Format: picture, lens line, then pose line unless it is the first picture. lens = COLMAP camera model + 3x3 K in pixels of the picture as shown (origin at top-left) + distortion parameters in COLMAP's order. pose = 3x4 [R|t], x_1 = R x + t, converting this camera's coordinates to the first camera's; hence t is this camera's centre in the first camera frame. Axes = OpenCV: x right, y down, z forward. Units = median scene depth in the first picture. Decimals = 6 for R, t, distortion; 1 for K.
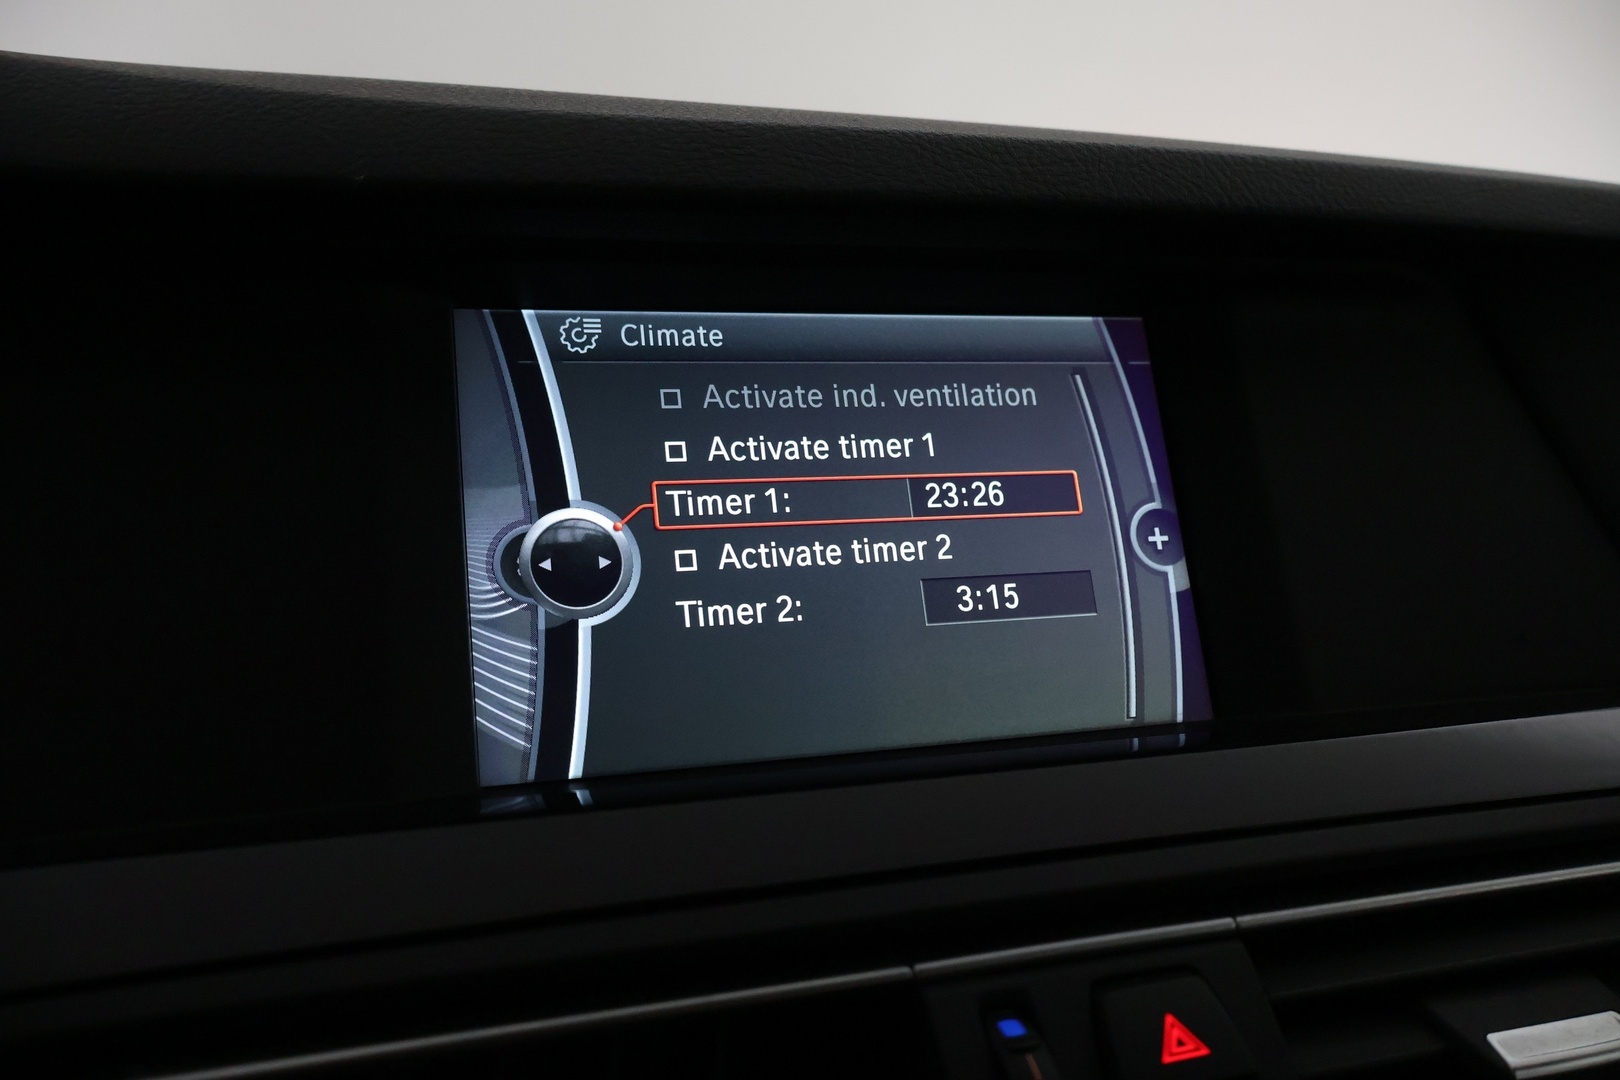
lens RADIAL K [[1389.8, 0, 807.9], [0, 1389.8, 538.2], [0, 0, 1]] dist [0.026038, -0.051544]
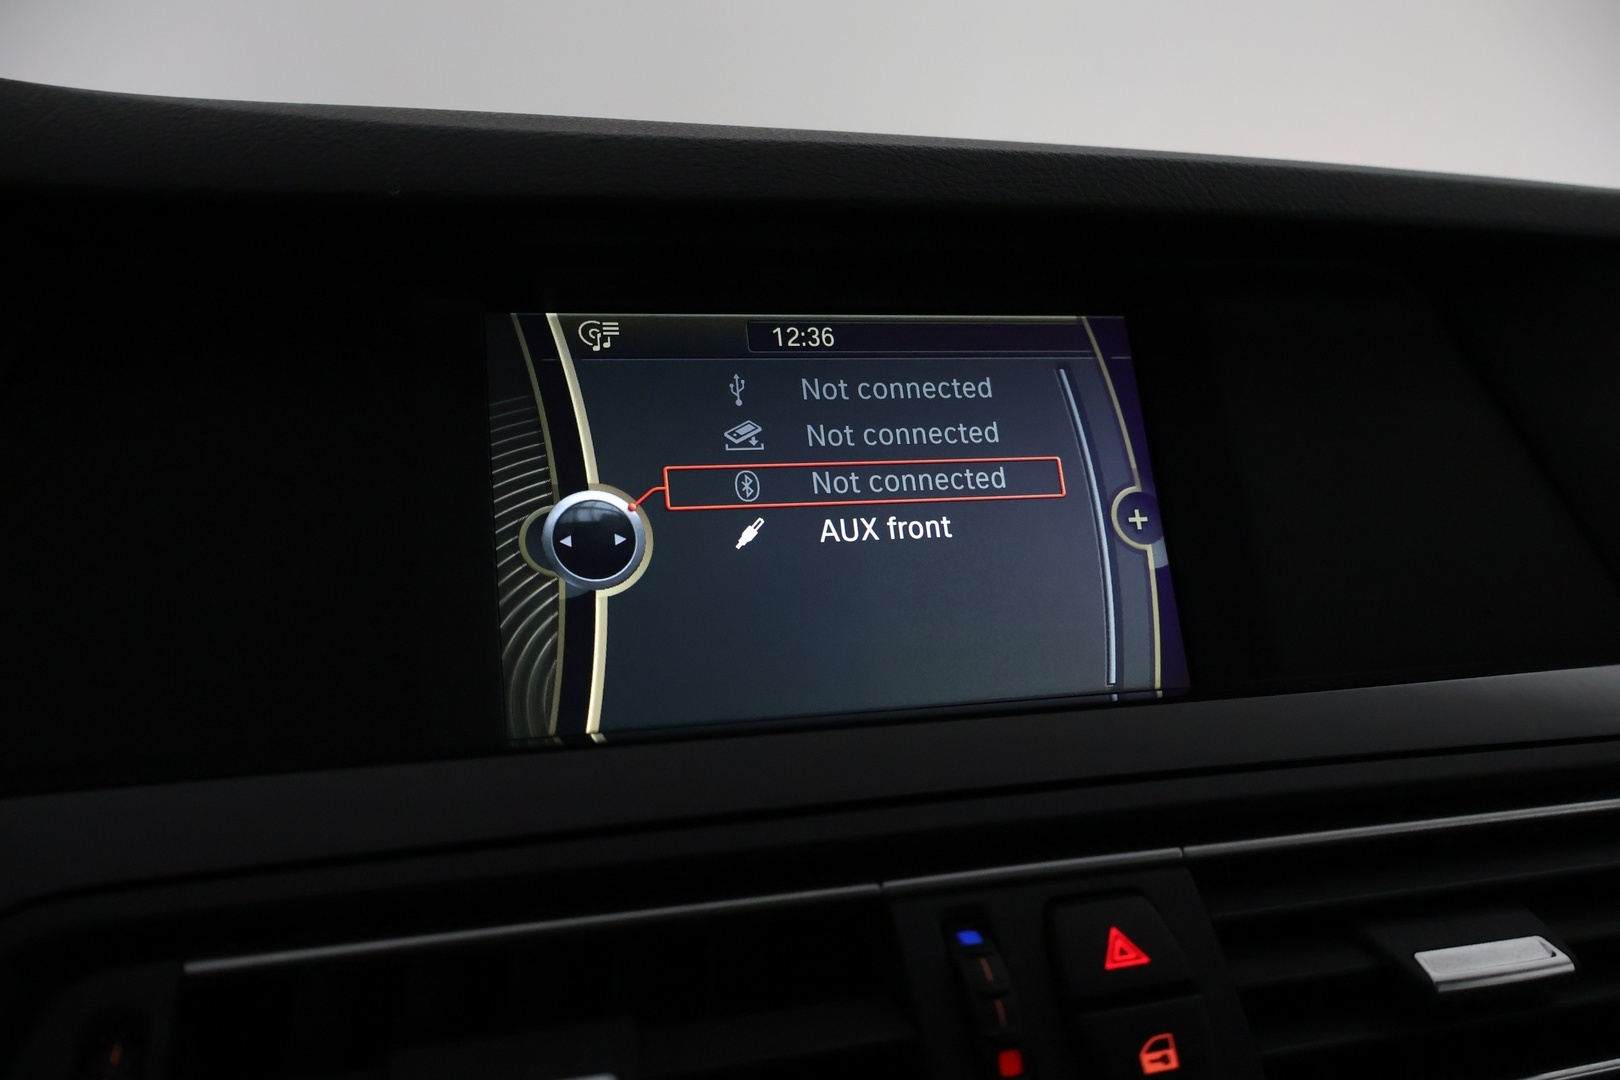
lens RADIAL K [[1389.8, 0, 816.1], [0, 1389.8, 537.1], [0, 0, 1]] dist [0.026038, -0.051544]
pose [[0.999090, -0.008432, -0.041809, 0.055806], [0.007404, 0.999668, -0.024670, 0.044464], [0.042003, 0.024338, 0.998821, -0.094688]]
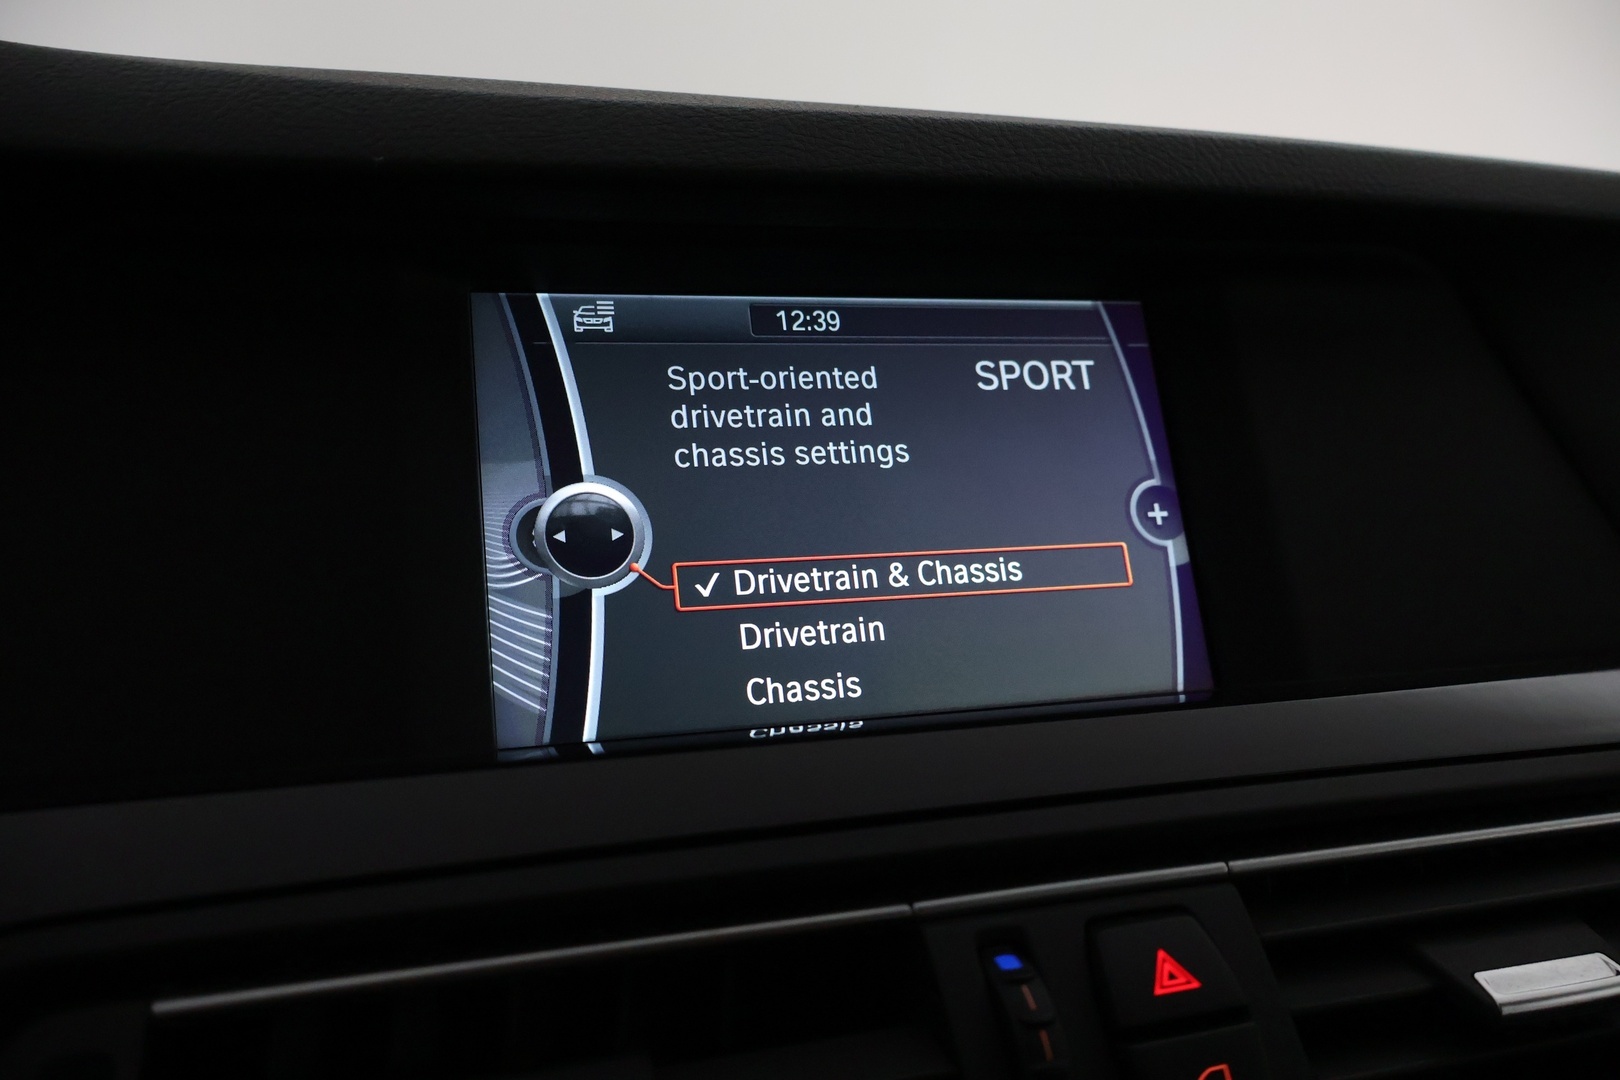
lens RADIAL K [[1389.8, 0, 818.4], [0, 1389.8, 539.4], [0, 0, 1]] dist [0.026038, -0.051544]
pose [[0.999900, -0.008345, -0.011442, 0.015352], [0.008098, 0.999737, -0.021449, 0.044879], [0.011618, 0.021354, 0.999704, -0.031632]]
